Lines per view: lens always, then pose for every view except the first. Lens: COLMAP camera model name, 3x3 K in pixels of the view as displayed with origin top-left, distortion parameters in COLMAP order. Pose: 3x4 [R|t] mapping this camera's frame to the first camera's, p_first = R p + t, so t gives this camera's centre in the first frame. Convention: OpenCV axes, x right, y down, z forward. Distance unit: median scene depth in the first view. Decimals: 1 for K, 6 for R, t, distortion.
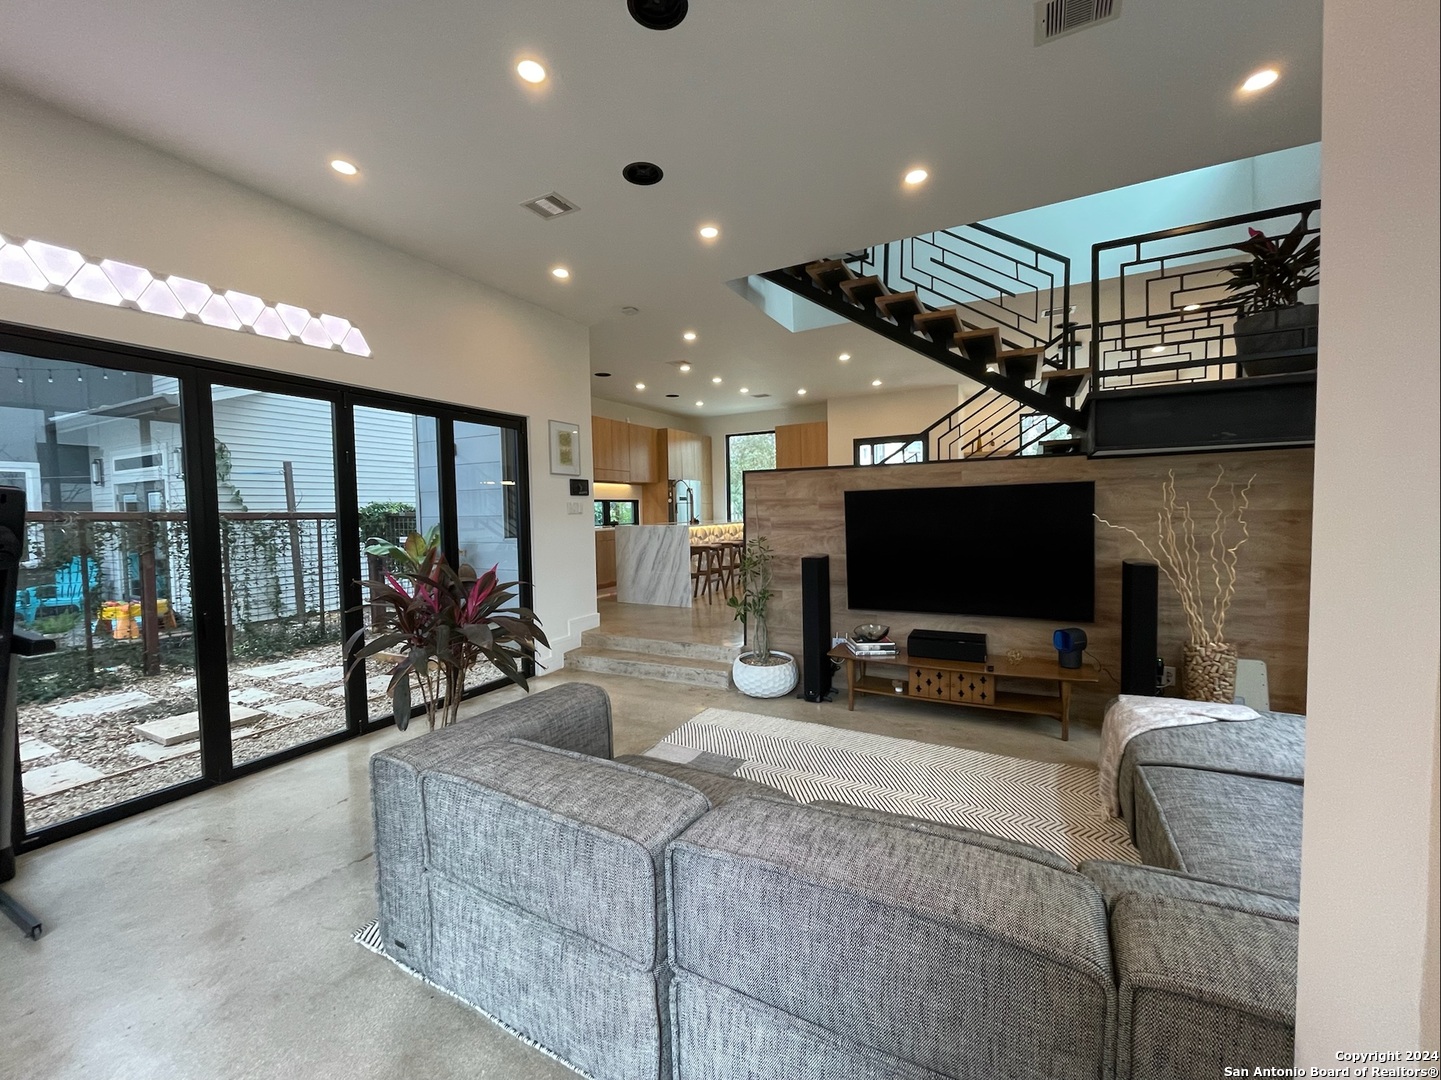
lens RADIAL K [[579.5, 0, 720.5], [0, 579.5, 540.0], [0, 0, 1]] dist [0.001018, 0.002810]
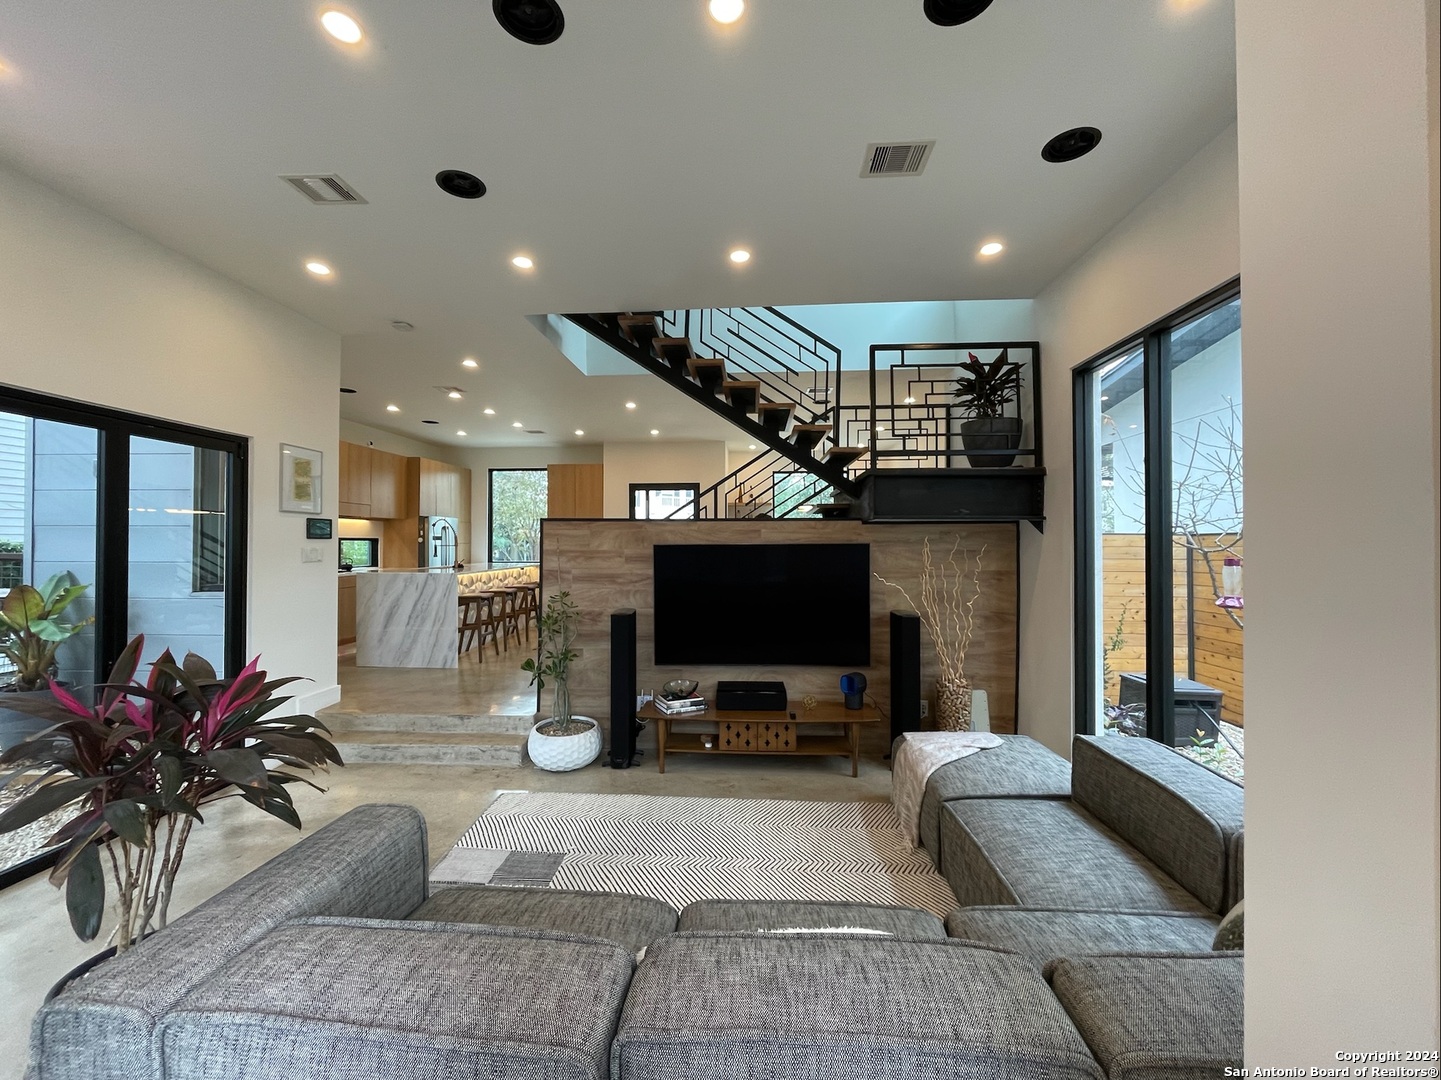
lens RADIAL K [[583.0, 0, 720.5], [0, 583.0, 540.0], [0, 0, 1]] dist [0.001531, -0.000327]
pose [[0.911740, 0.023750, 0.410081, -0.089406], [0.002356, 0.998008, -0.063038, -0.030104], [-0.410761, 0.058440, 0.909868, 0.053487]]
